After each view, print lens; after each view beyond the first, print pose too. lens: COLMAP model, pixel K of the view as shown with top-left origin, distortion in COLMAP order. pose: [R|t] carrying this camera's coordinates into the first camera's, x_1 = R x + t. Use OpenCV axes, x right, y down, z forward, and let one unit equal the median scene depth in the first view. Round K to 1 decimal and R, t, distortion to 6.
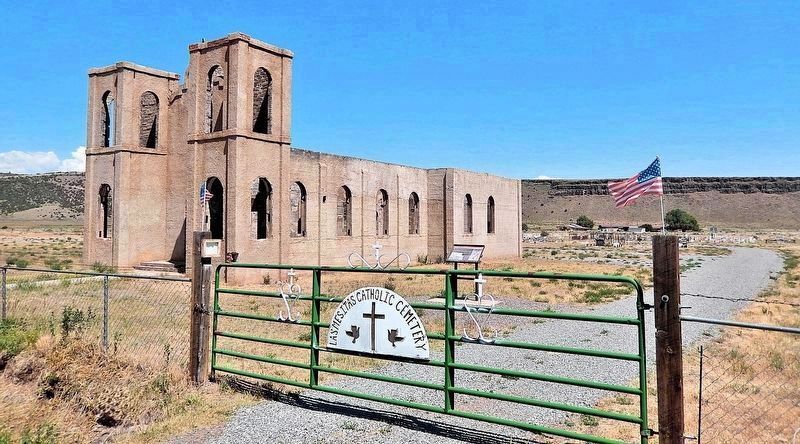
lens RADIAL K [[635.2, 0, 400.3], [0, 635.2, 227.2], [0, 0, 1]] dist [-0.121765, 0.005895]
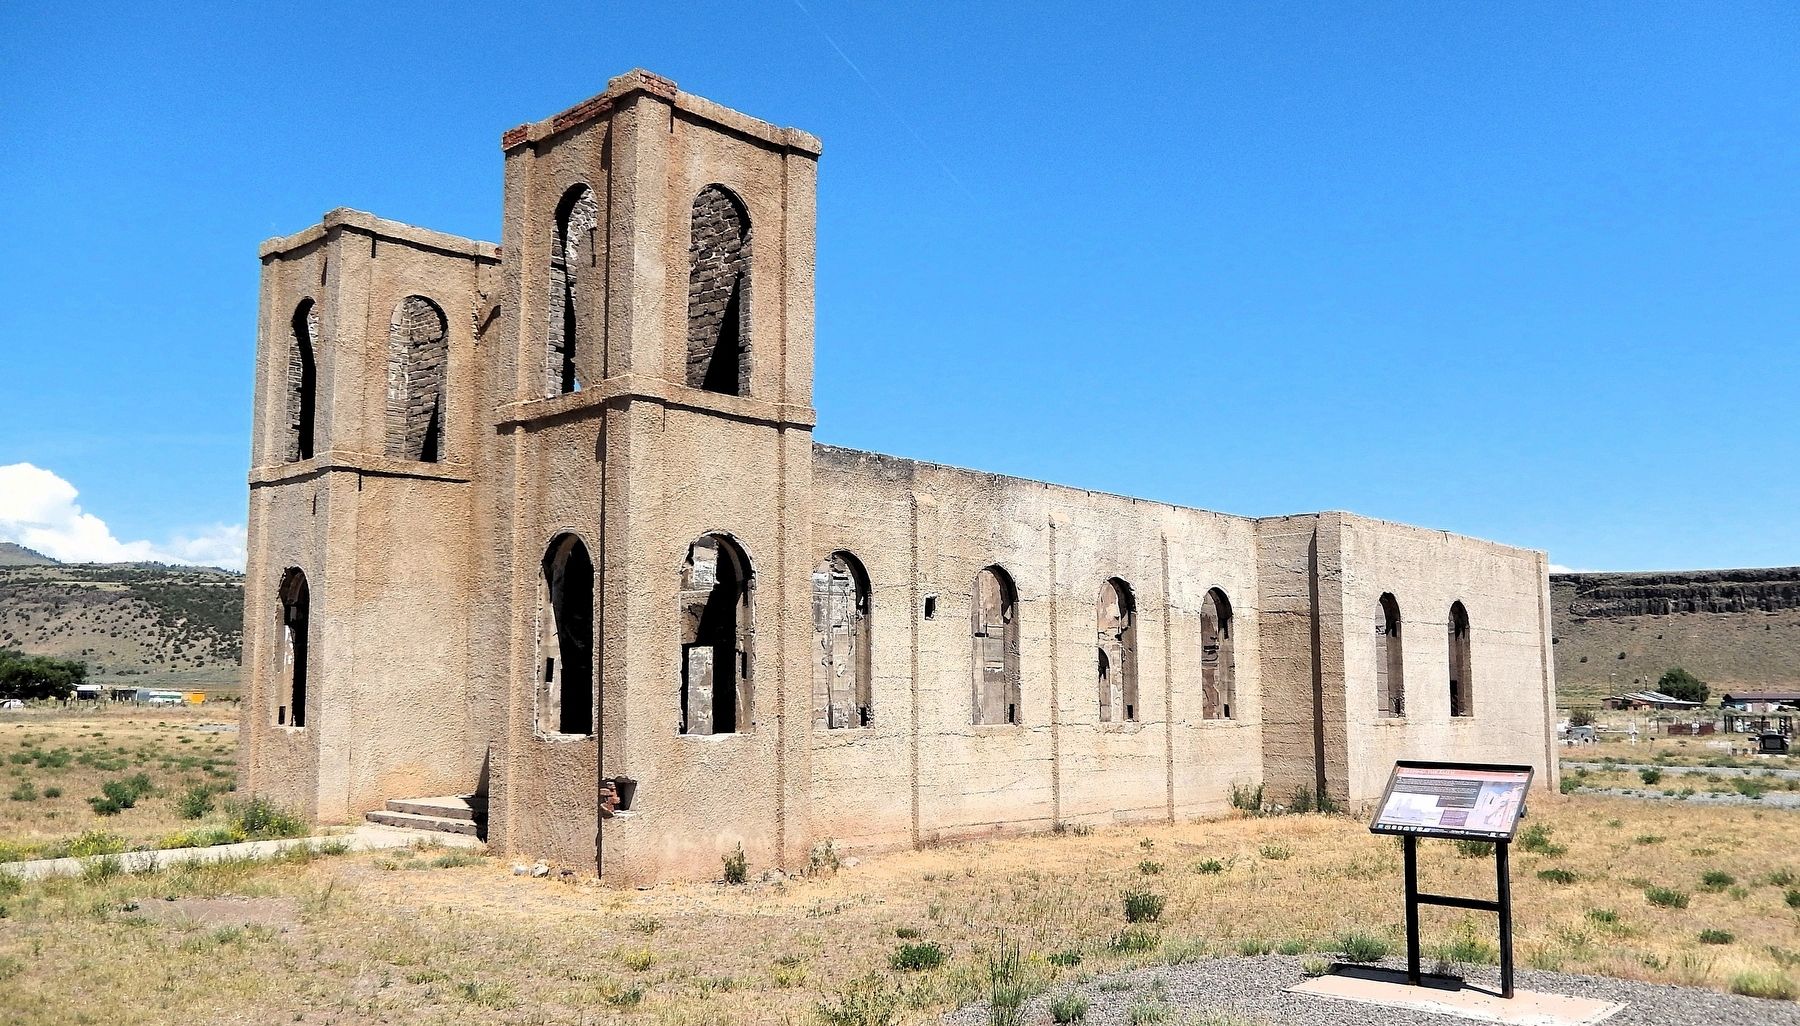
lens RADIAL K [[1520.6, 0, 856.9], [0, 1520.6, 536.4], [0, 0, 1]] dist [-0.019533, -0.016974]
pose [[0.979338, -0.019908, -0.201249, -0.001997], [-0.001789, 0.994251, -0.107059, 0.001994], [0.202223, 0.105206, 0.973672, 0.242663]]
